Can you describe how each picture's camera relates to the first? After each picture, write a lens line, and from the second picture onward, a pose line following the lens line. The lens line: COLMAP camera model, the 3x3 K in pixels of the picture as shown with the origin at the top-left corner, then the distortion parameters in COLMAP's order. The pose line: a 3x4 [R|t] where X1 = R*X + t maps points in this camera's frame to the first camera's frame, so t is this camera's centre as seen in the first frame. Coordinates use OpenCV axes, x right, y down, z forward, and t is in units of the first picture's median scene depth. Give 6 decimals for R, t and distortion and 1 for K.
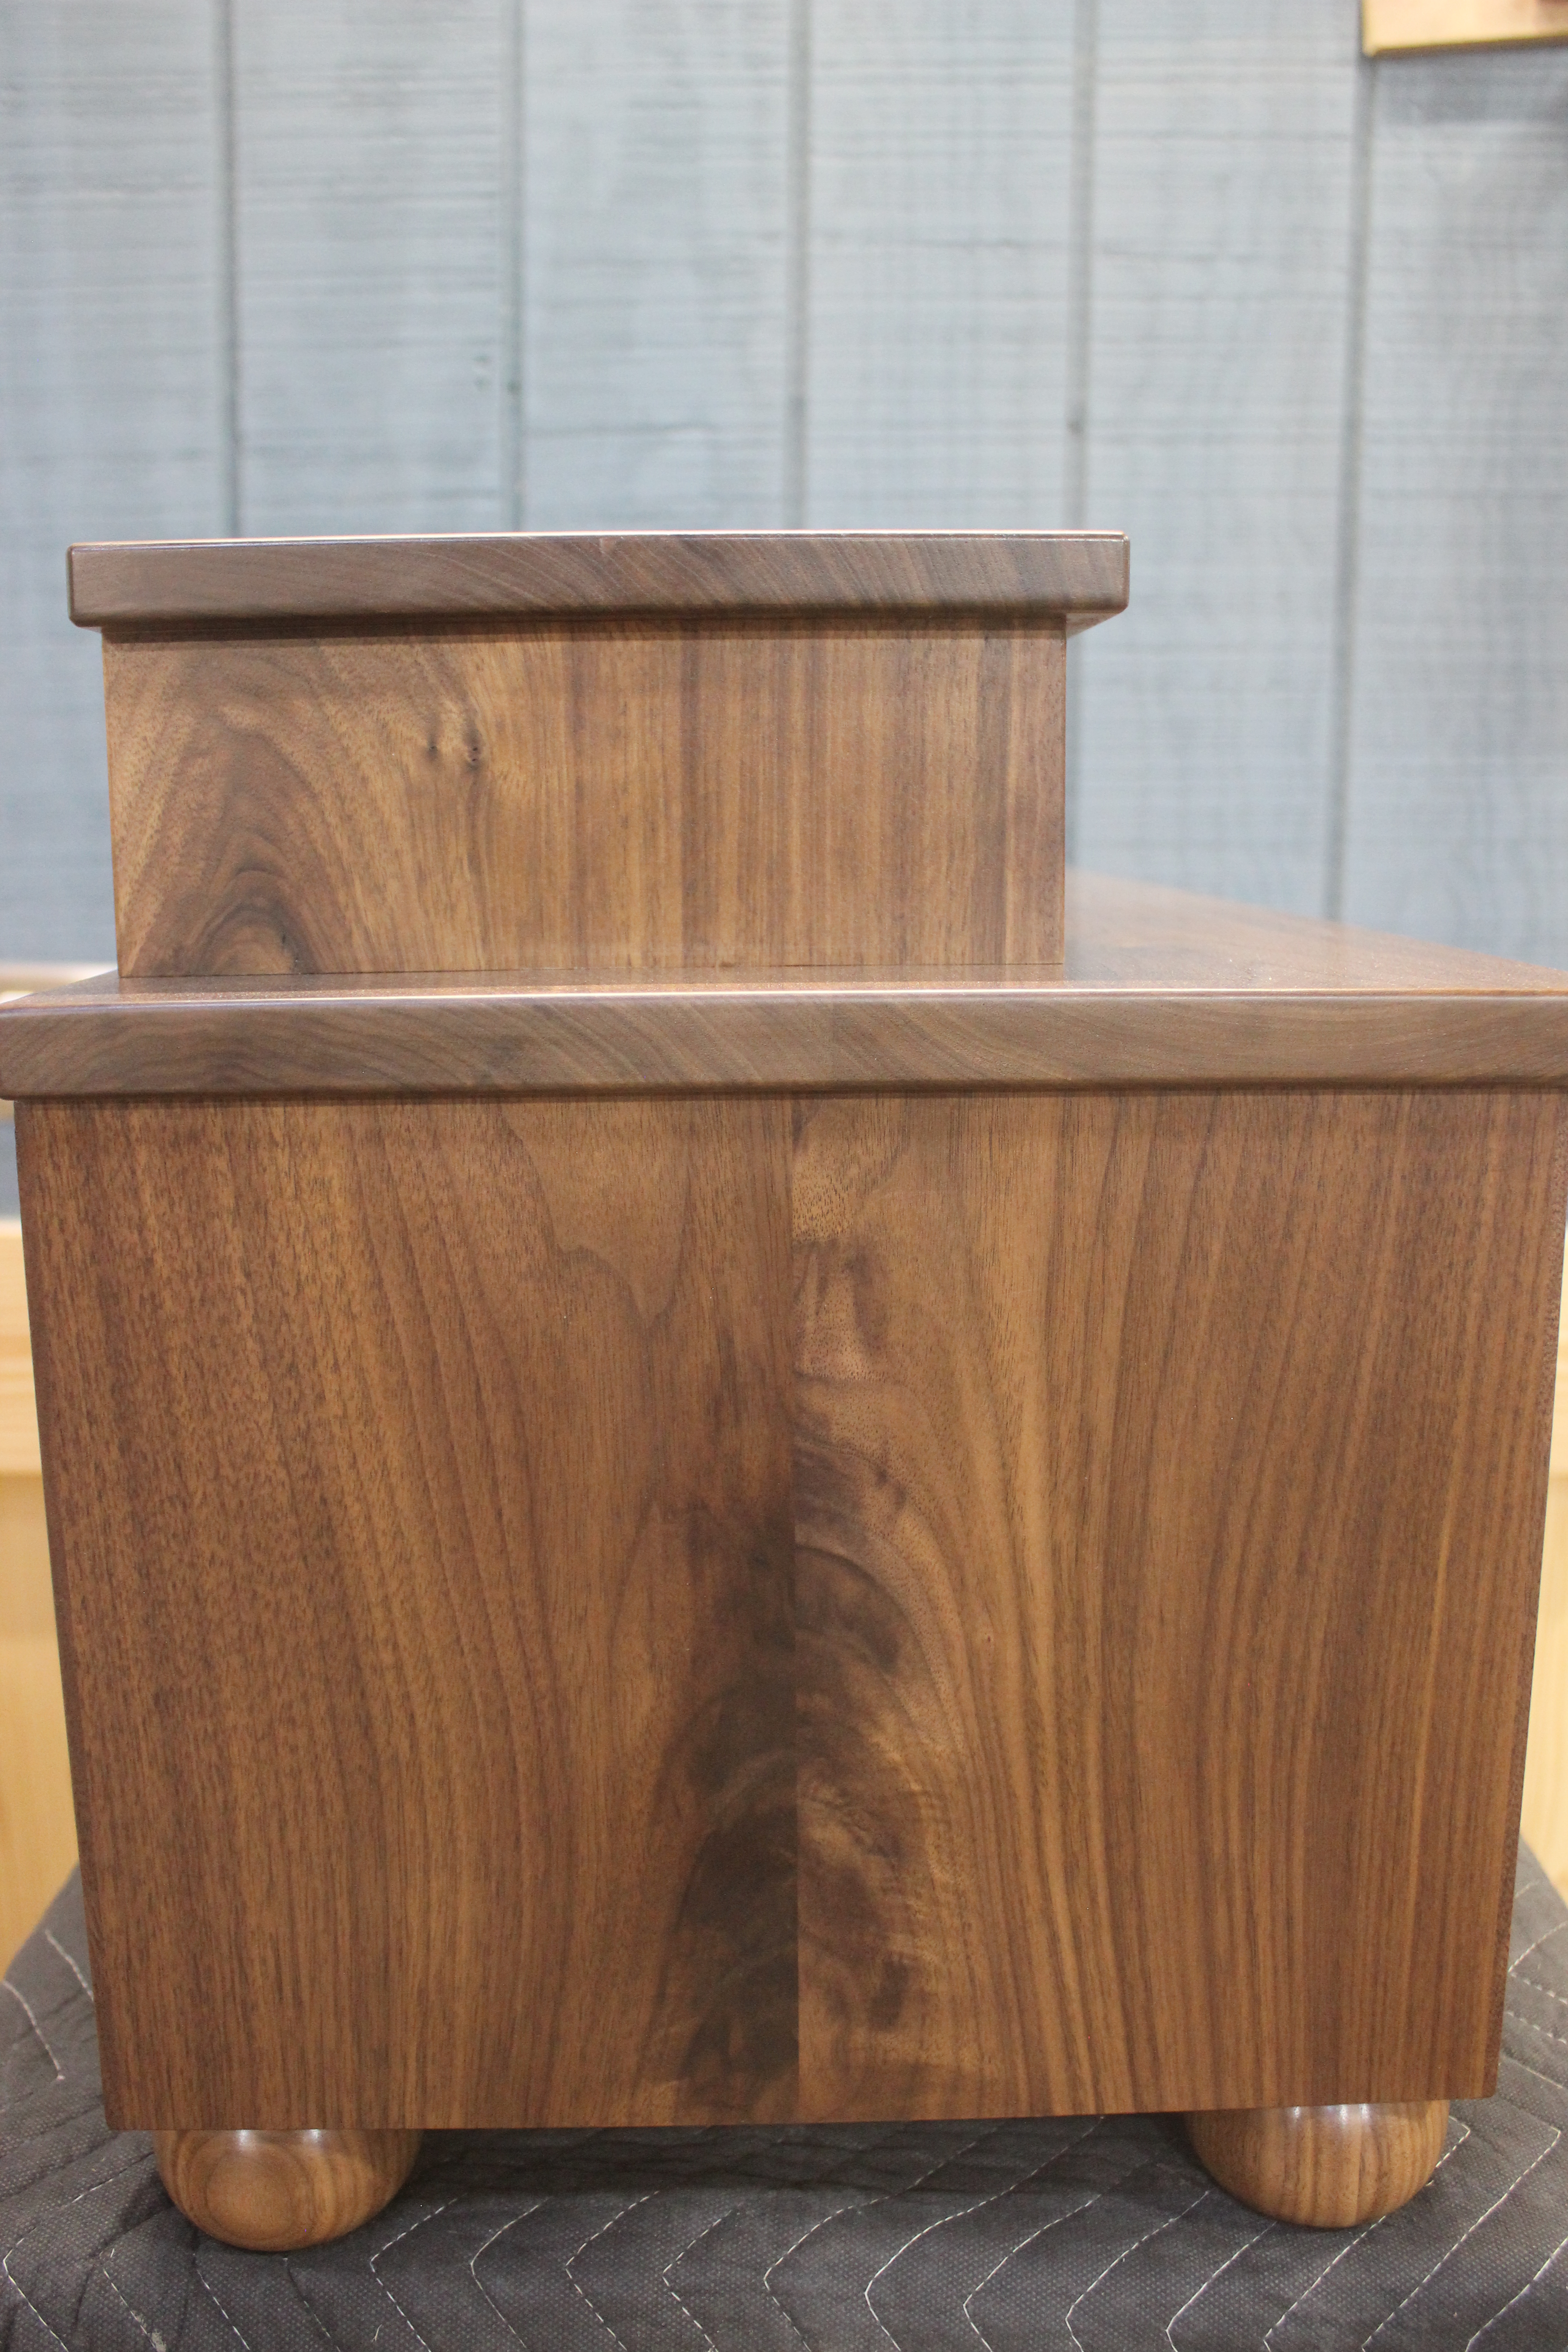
lens RADIAL K [[2018.4, 0, 784.0], [0, 2018.4, 1176.0], [0, 0, 1]] dist [-0.155873, 0.131735]
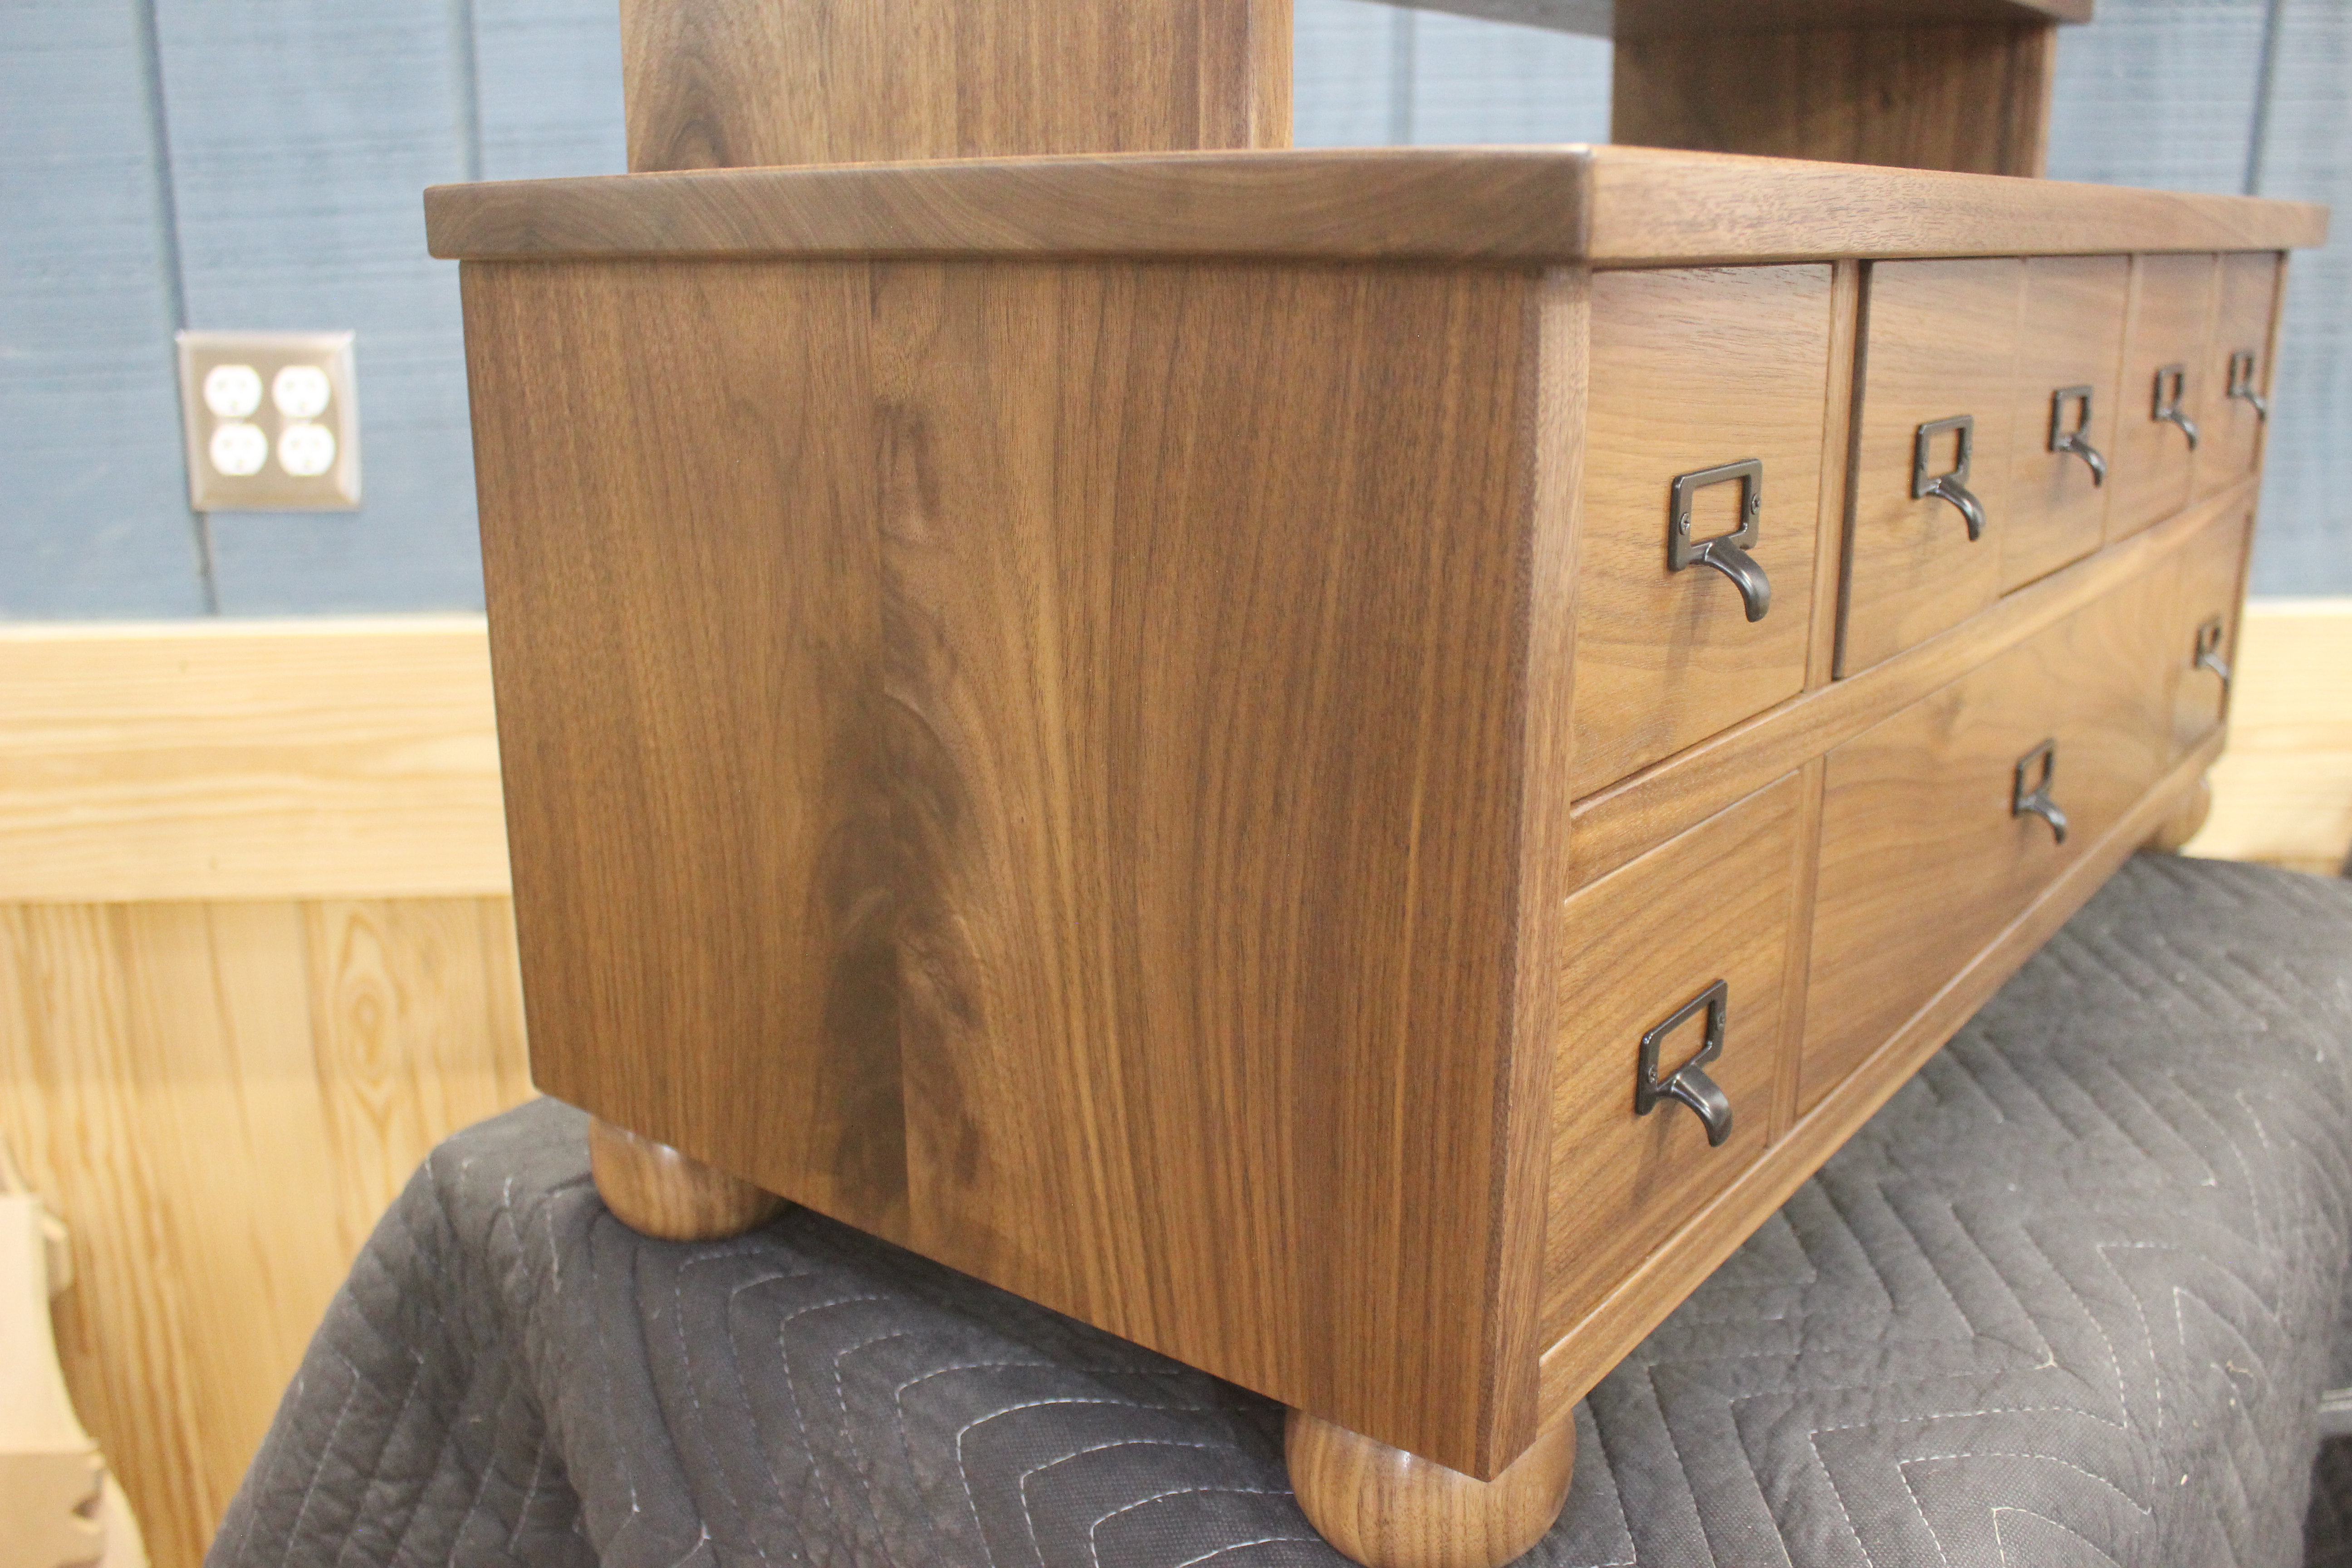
lens RADIAL K [[2018.4, 0, 1176.0], [0, 2018.4, 784.0], [0, 0, 1]] dist [-0.155873, 0.131735]
pose [[0.781530, 0.175461, -0.598686, 0.774702], [-0.116777, 0.983817, 0.135892, 0.065010], [0.612841, -0.036292, 0.789372, 0.237490]]
